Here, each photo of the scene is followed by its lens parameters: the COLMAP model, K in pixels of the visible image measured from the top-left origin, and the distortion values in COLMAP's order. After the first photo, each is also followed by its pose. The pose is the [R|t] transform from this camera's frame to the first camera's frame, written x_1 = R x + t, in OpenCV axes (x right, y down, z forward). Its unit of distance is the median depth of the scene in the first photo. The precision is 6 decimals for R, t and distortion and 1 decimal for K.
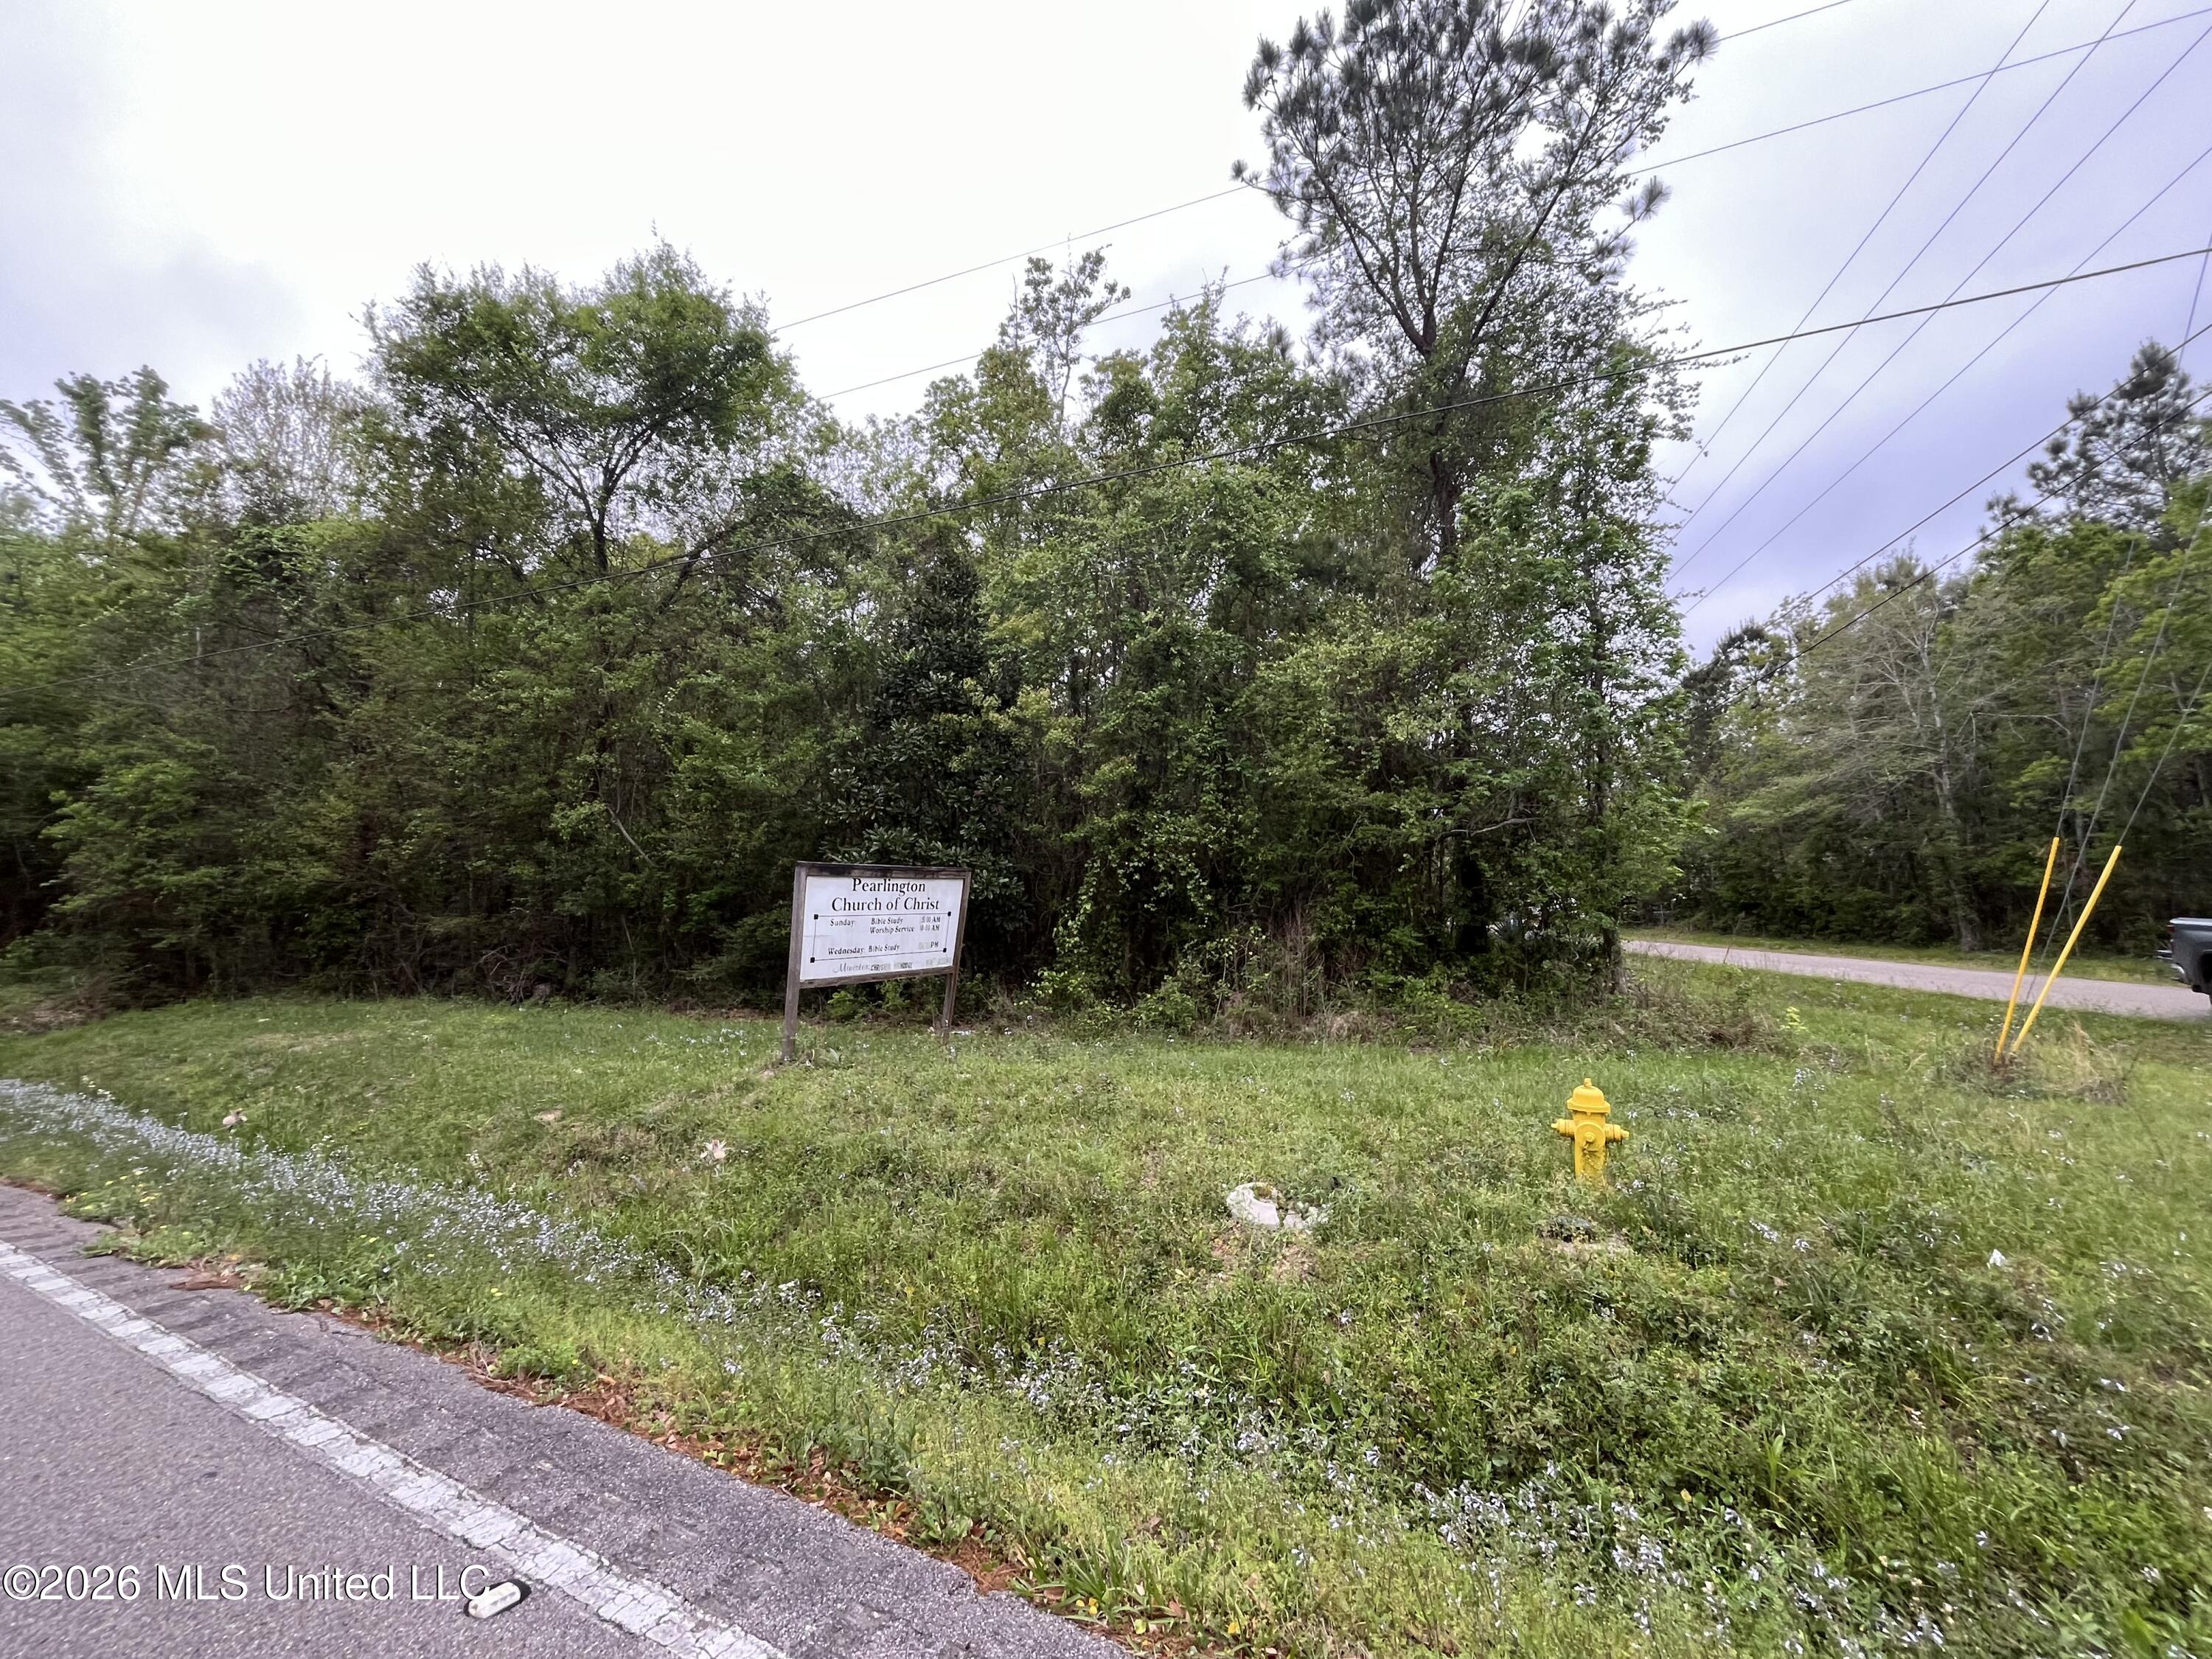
lens RADIAL K [[897.1, 0, 1097.3], [0, 897.1, 837.7], [0, 0, 1]] dist [-0.001342, -0.000023]
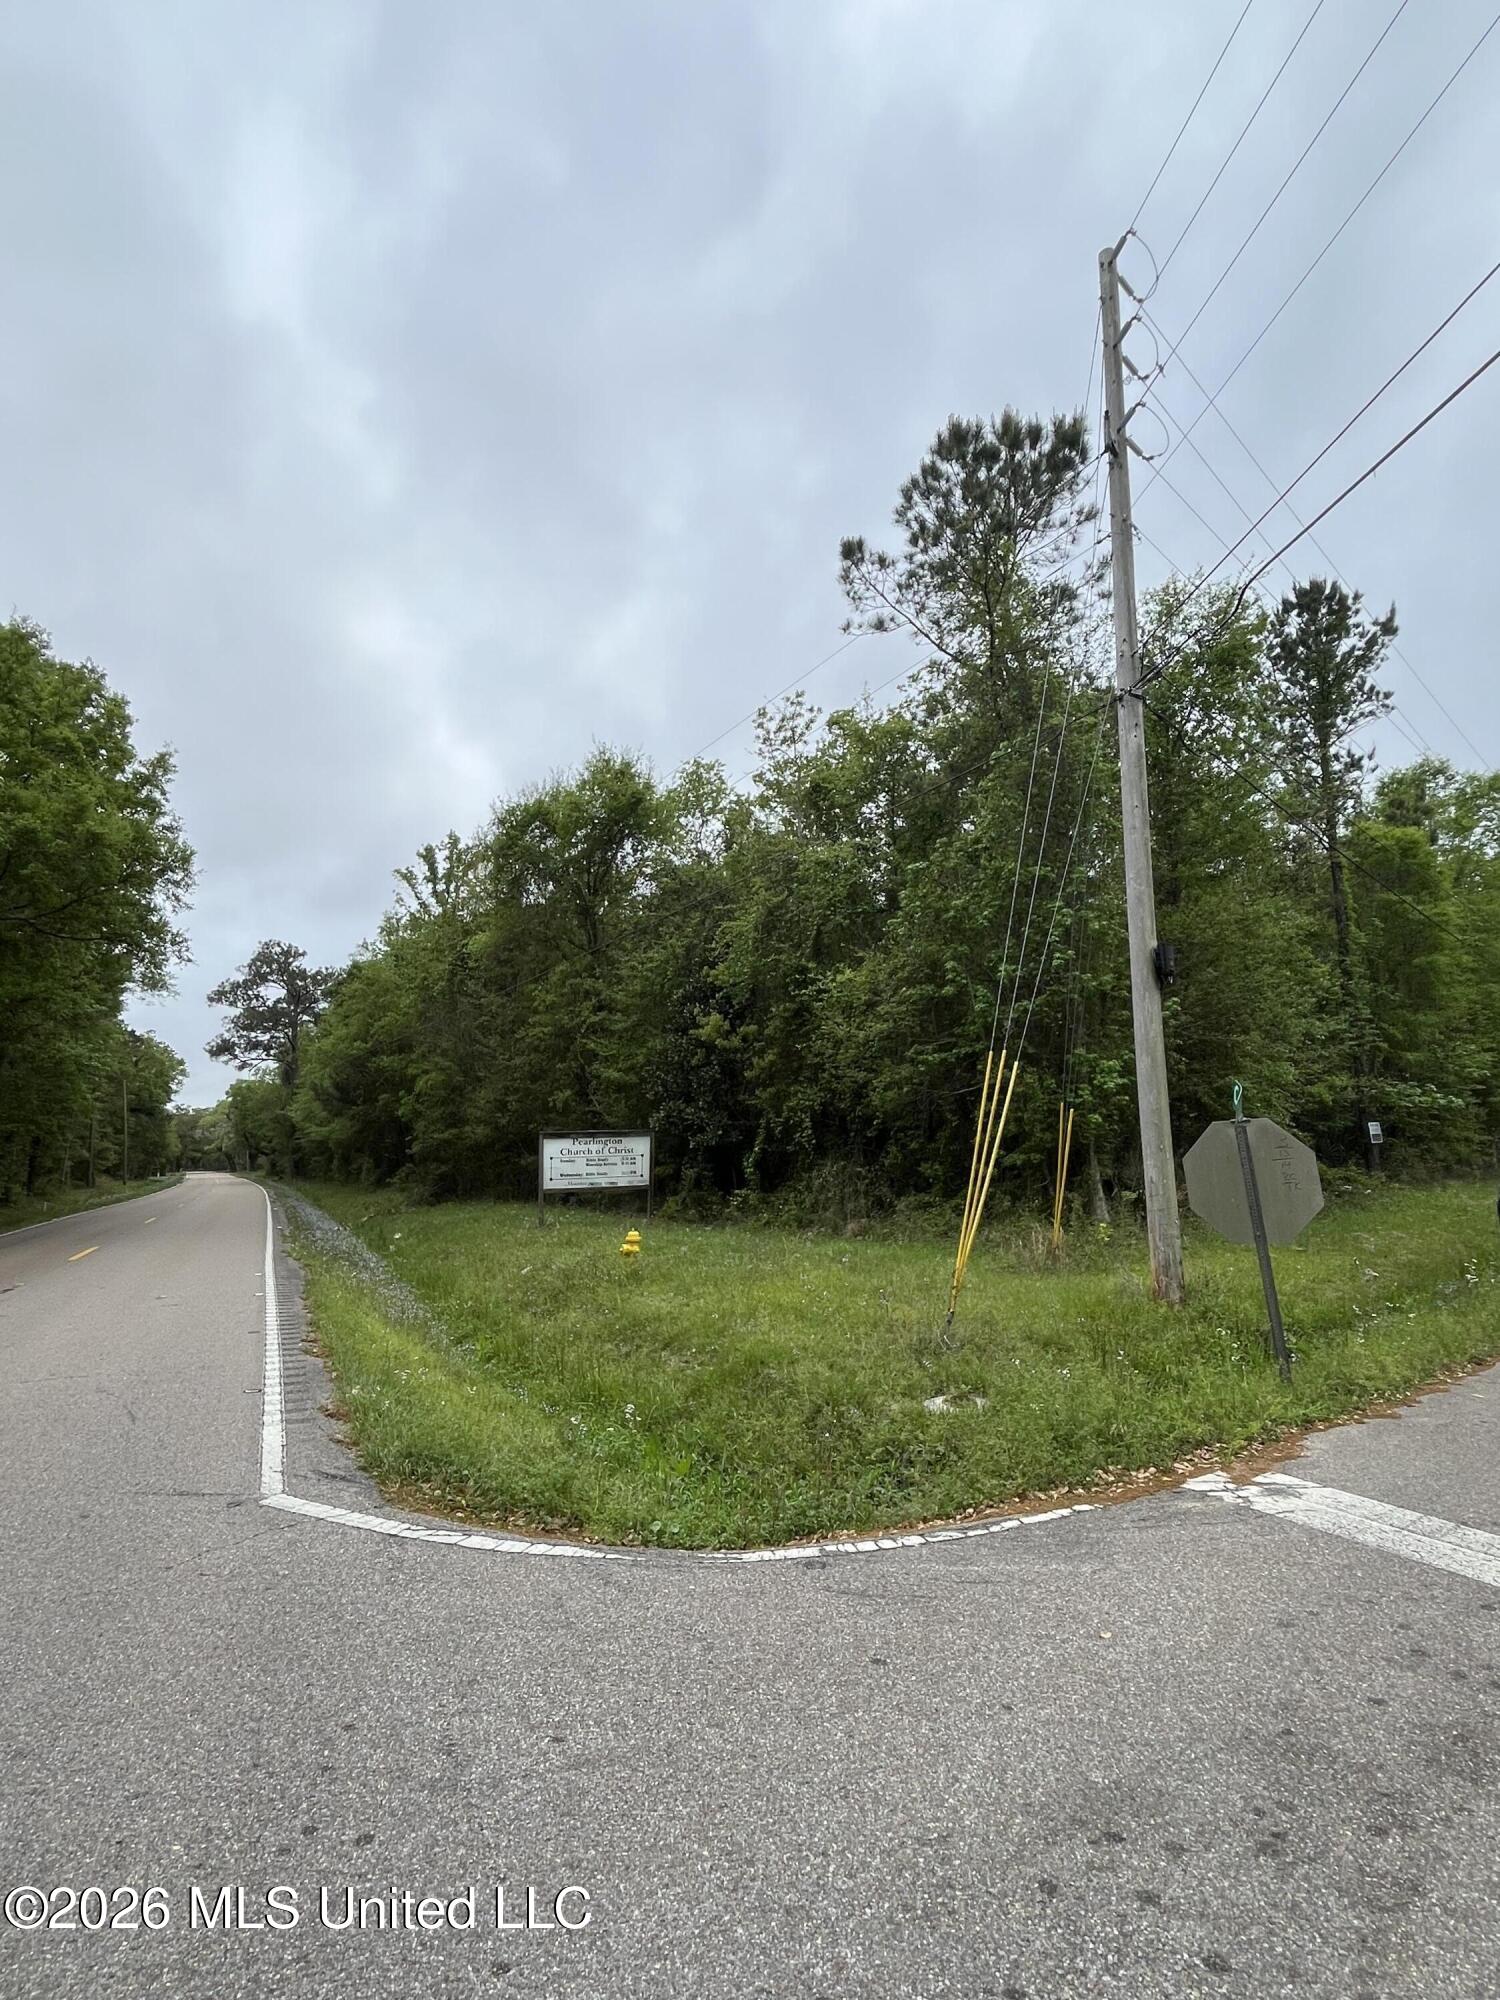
lens RADIAL K [[1014.1, 0, 735.6], [0, 1014.1, 994.7], [0, 0, 1]] dist [0.000609, -0.003420]
pose [[0.795728, -0.101280, -0.597126, 1.049834], [0.068200, 0.994632, -0.077819, -0.055554], [0.601802, 0.021199, 0.798364, -0.450591]]
